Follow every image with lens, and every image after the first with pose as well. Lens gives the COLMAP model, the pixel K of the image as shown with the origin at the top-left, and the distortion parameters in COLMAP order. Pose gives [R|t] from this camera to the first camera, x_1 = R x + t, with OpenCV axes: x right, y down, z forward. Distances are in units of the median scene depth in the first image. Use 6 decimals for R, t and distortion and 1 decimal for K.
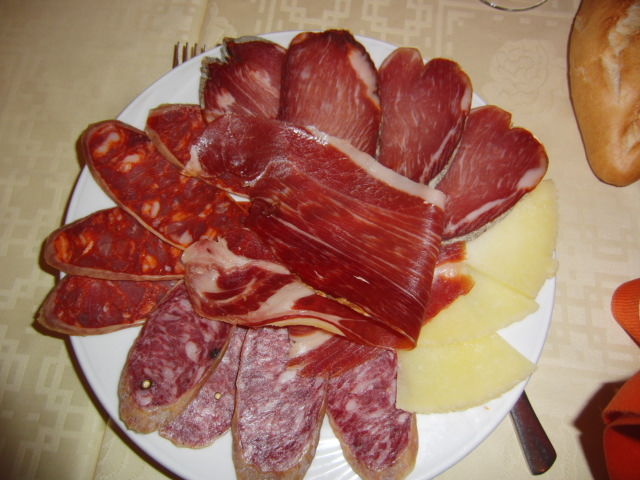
lens RADIAL K [[464.1, 0, 320.3], [0, 464.1, 243.5], [0, 0, 1]] dist [-0.011878, 0.005448]
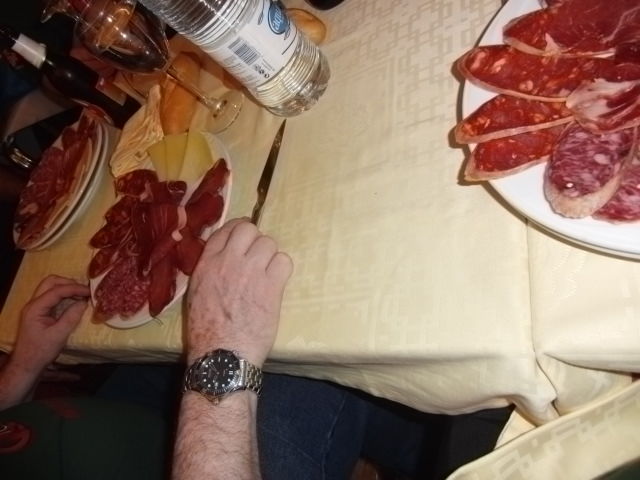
lens RADIAL K [[464.1, 0, 320.0], [0, 464.1, 240.9], [0, 0, 1]] dist [-0.011878, 0.005448]
pose [[0.806636, -0.237123, -0.541398, -0.248017], [0.139423, 0.966483, -0.215575, 0.540124], [0.574369, 0.098407, 0.812660, -0.302756]]
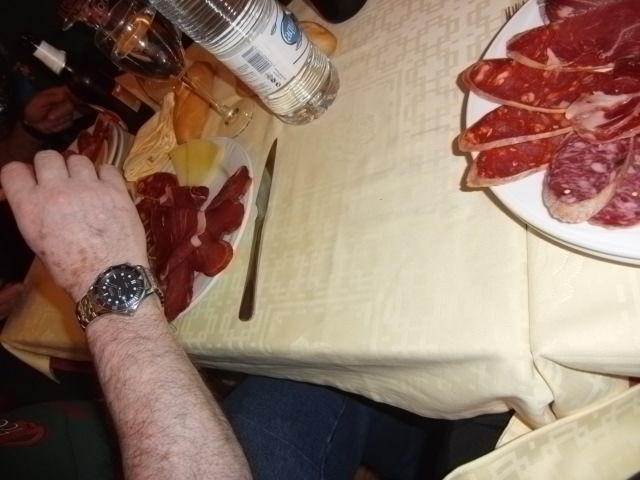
lens RADIAL K [[464.1, 0, 321.3], [0, 464.1, 238.0], [0, 0, 1]] dist [-0.011878, 0.005448]
pose [[0.806312, -0.234390, -0.543067, -0.230264], [0.111946, 0.962012, -0.248999, 0.581735], [0.580800, 0.139977, 0.801921, -0.329946]]
